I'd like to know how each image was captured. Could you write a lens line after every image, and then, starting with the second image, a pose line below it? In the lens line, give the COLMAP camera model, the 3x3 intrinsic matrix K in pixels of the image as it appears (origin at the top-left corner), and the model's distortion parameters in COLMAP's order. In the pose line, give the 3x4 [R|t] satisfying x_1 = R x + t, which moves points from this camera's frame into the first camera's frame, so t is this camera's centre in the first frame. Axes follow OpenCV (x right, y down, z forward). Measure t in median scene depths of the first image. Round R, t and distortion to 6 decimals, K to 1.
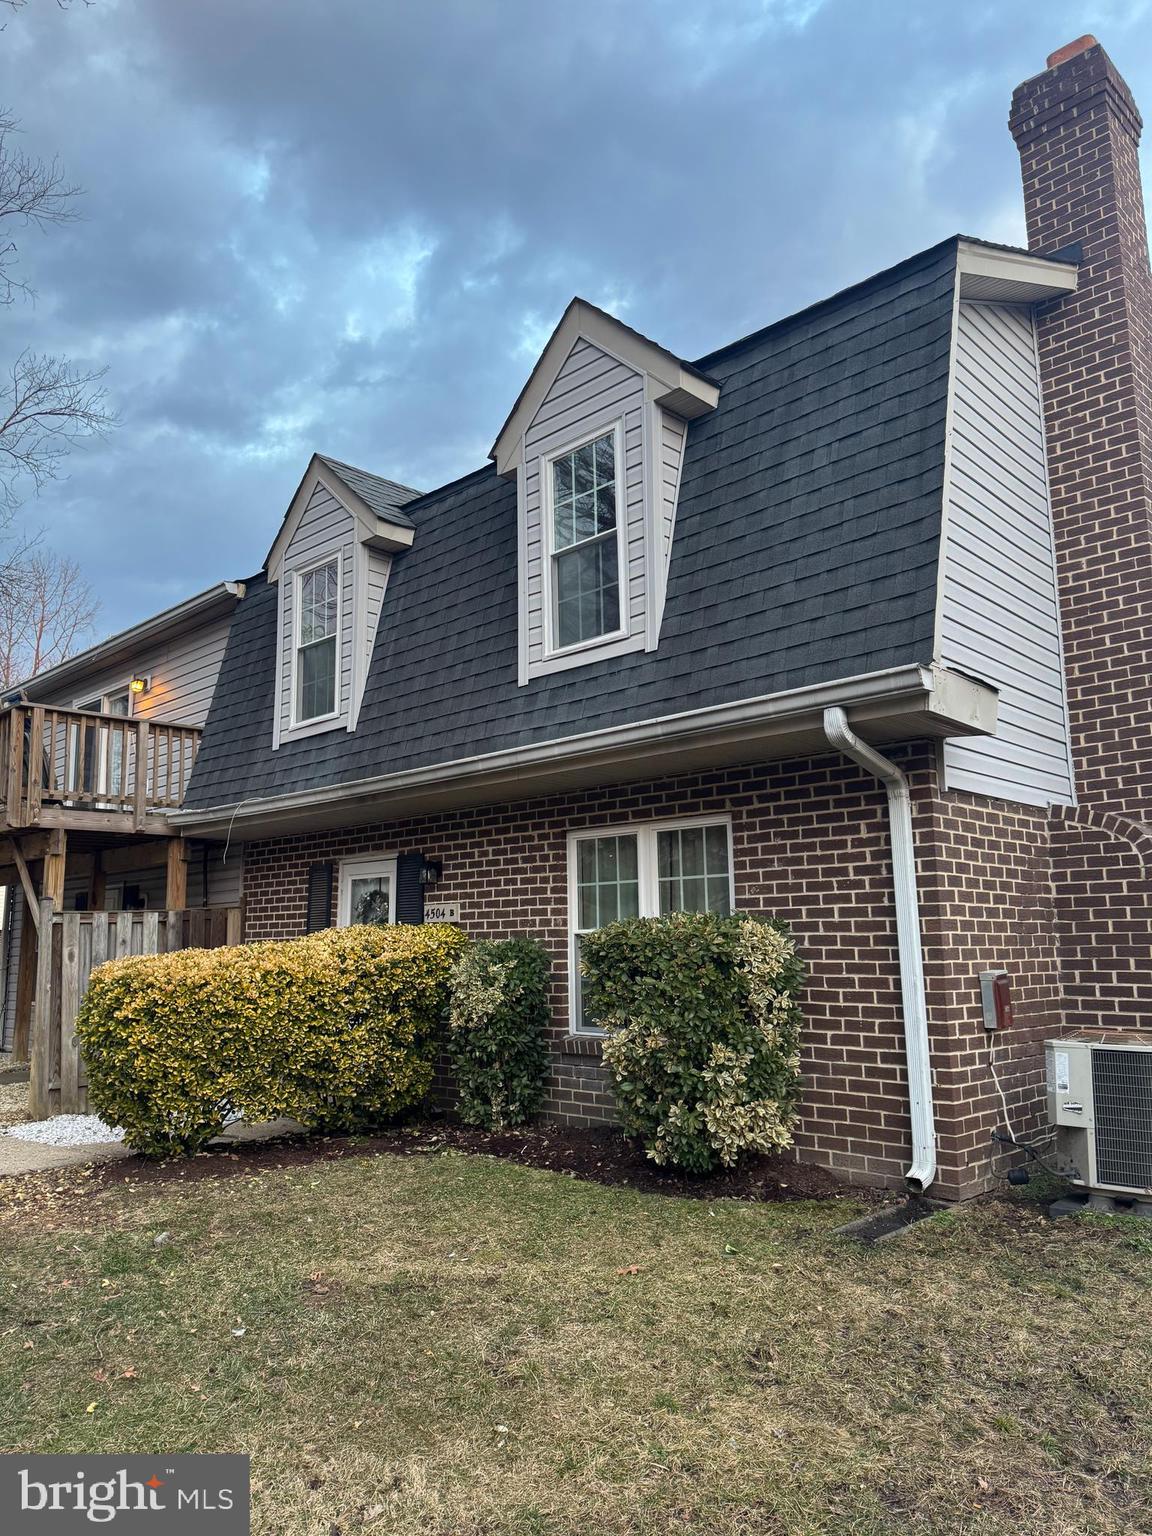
lens RADIAL K [[1086.5, 0, 579.0], [0, 1086.5, 768.0], [0, 0, 1]] dist [0.003664, 0.001280]
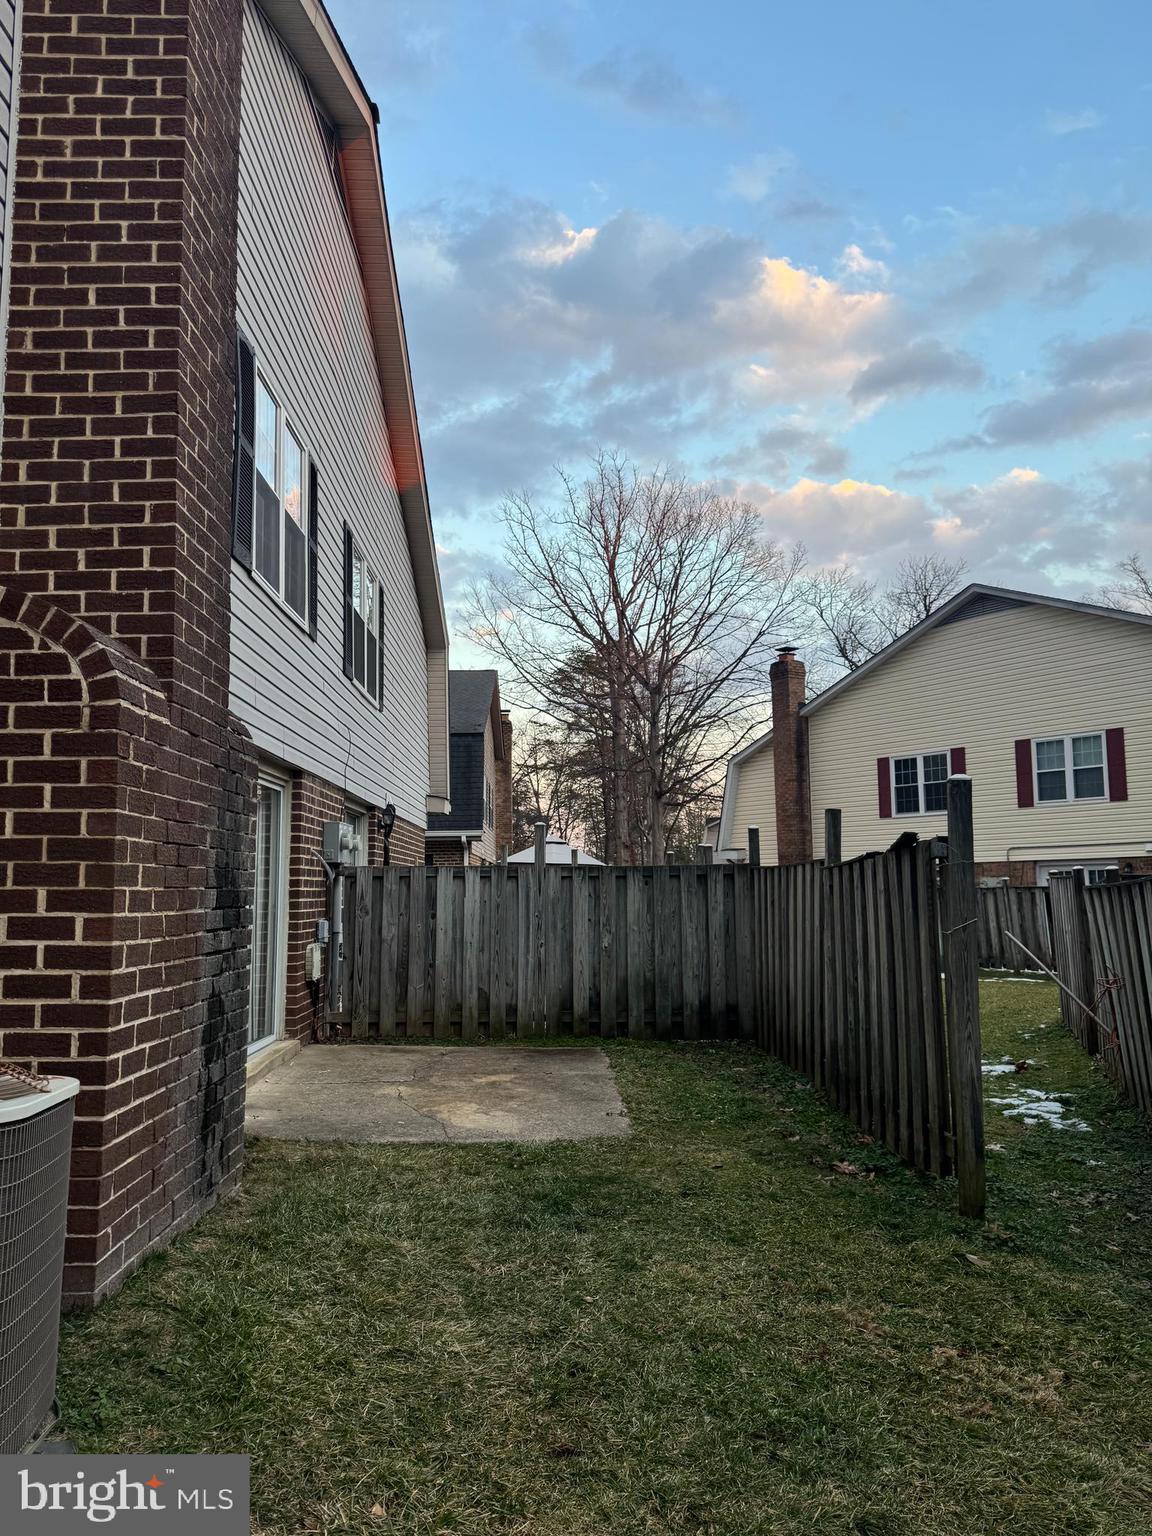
lens RADIAL K [[1086.5, 0, 574.3], [0, 1086.5, 764.9], [0, 0, 1]] dist [0.003664, 0.001280]
pose [[0.686955, 0.073914, 0.722931, 0.281872], [-0.119663, 0.992739, 0.012209, 0.076248], [-0.716780, -0.094895, 0.690812, 0.443967]]
